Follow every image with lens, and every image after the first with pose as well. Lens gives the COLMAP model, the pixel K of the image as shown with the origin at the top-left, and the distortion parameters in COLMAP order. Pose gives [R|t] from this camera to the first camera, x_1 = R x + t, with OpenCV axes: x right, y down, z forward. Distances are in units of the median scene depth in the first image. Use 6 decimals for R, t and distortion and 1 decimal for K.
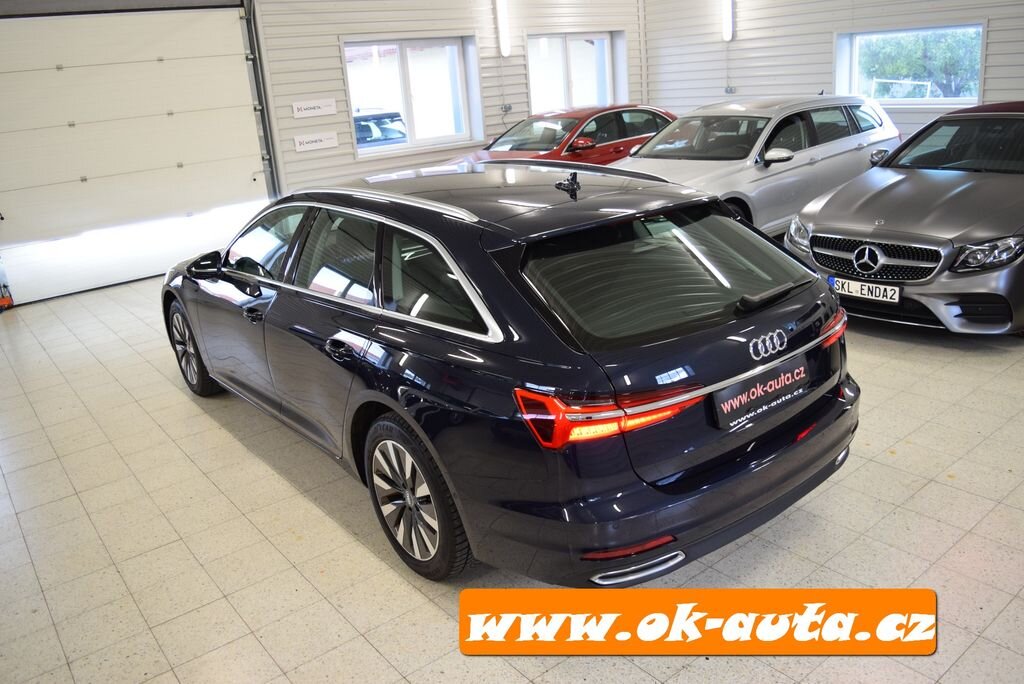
lens RADIAL K [[800.9, 0, 512.0], [0, 800.9, 342.0], [0, 0, 1]] dist [-0.094284, 0.018290]
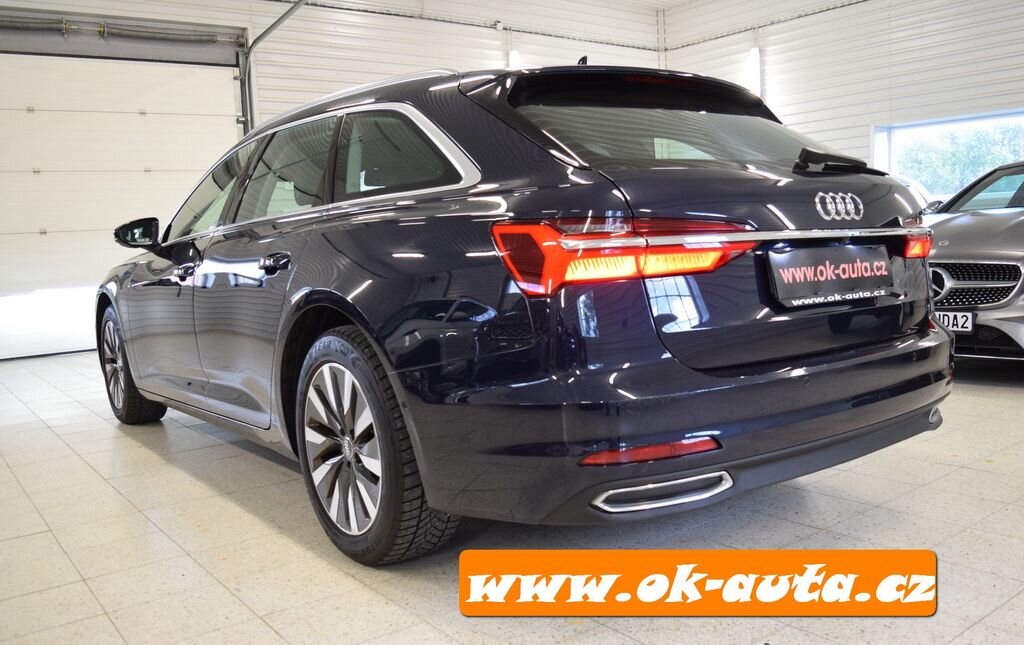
lens RADIAL K [[855.9, 0, 526.6], [0, 855.9, 364.7], [0, 0, 1]] dist [-0.088760, 0.012434]
pose [[0.999407, 0.034361, 0.002274, 0.018965], [-0.033457, 0.984509, -0.172110, 0.158315], [-0.008153, 0.171932, 0.985075, 0.137628]]
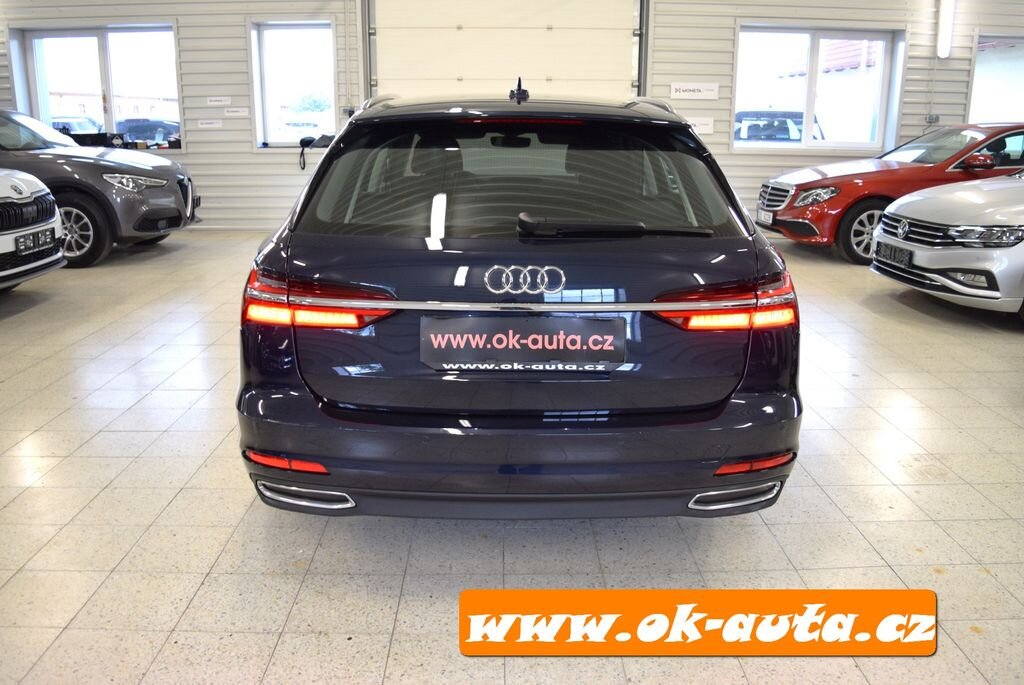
lens RADIAL K [[824.1, 0, 512.0], [0, 824.1, 342.5], [0, 0, 1]] dist [-0.089600, 0.010719]
pose [[0.795633, 0.235597, -0.558088, 0.409969], [-0.252276, 0.966448, 0.048332, 0.013934], [0.550750, 0.102337, 0.828373, 0.193915]]
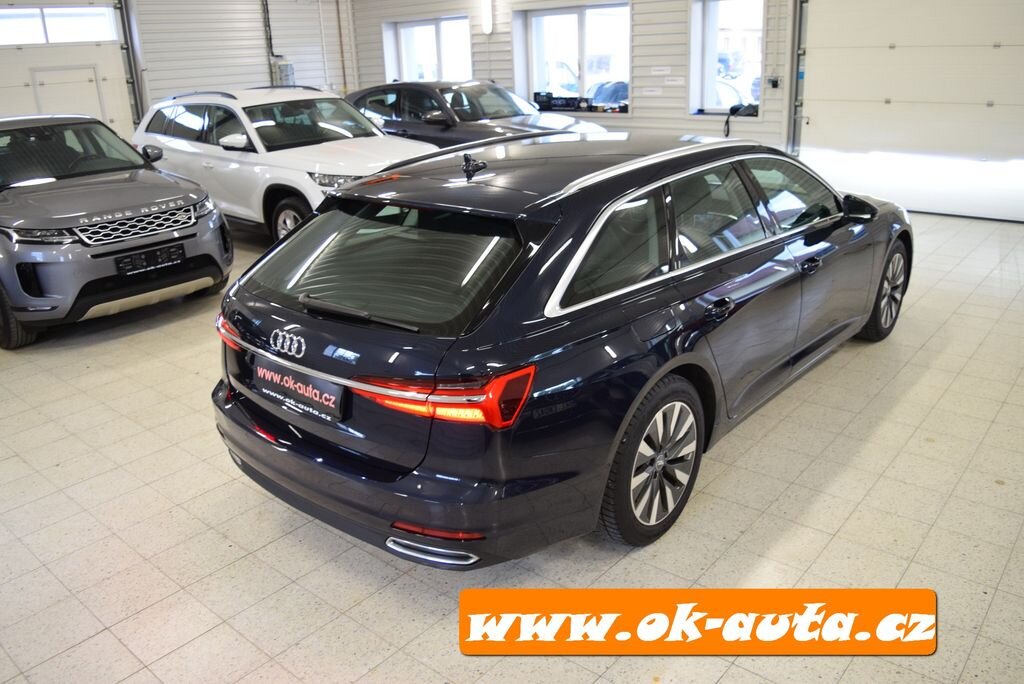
lens RADIAL K [[800.9, 0, 512.0], [0, 800.9, 342.0], [0, 0, 1]] dist [-0.094284, 0.018290]
pose [[0.203918, 0.396630, -0.895043, 0.703553], [-0.281443, 0.899410, 0.334443, -0.229226], [0.937660, 0.183705, 0.295035, 0.523157]]
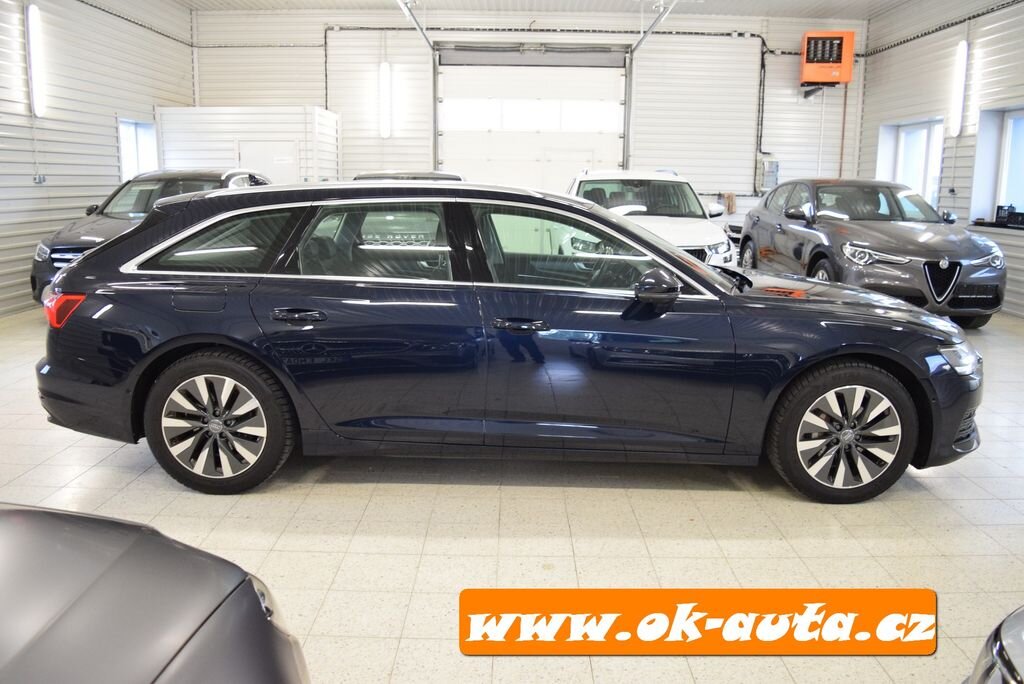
lens RADIAL K [[800.9, 0, 512.0], [0, 800.9, 342.0], [0, 0, 1]] dist [-0.094284, 0.018290]
pose [[-0.616674, 0.222084, -0.755243, 0.572570], [-0.208971, 0.878781, 0.429040, -0.414283], [0.758976, 0.422401, -0.495512, 1.390045]]
